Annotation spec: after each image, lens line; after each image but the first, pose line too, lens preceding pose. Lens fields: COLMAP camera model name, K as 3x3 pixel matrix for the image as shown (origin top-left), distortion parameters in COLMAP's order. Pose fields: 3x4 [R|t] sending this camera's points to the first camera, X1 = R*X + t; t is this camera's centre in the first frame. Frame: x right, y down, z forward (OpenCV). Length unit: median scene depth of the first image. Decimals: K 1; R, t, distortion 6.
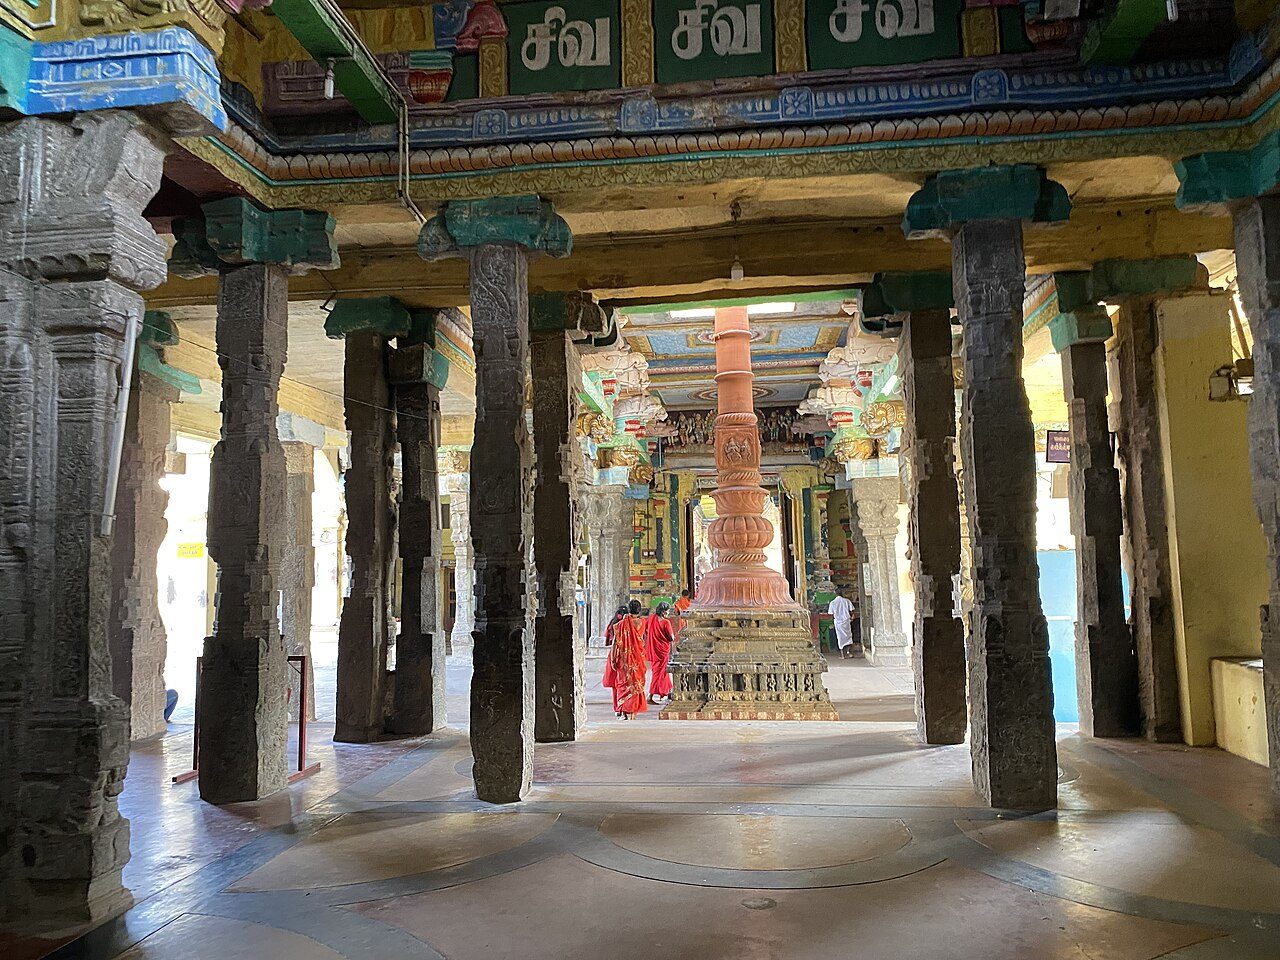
lens RADIAL K [[978.3, 0, 628.6], [0, 978.3, 475.6], [0, 0, 1]] dist [0.019508, -0.015370]
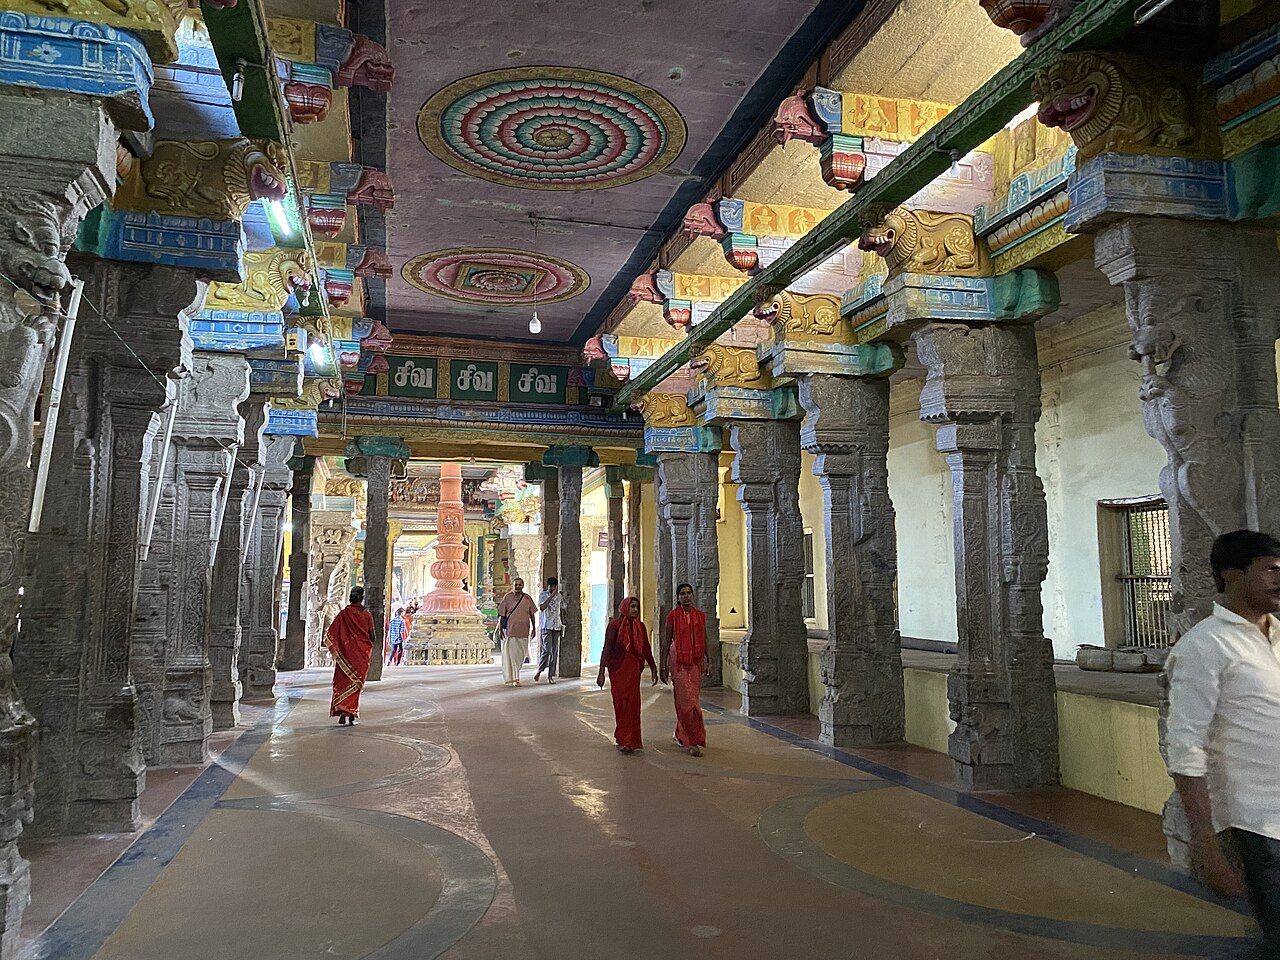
lens RADIAL K [[978.3, 0, 640.9], [0, 978.3, 470.2], [0, 0, 1]] dist [0.019508, -0.015370]
pose [[0.934139, 0.062979, 0.351308, -0.381924], [-0.052256, 0.997835, -0.039932, -0.134385], [-0.353063, 0.018944, 0.935408, -1.512777]]
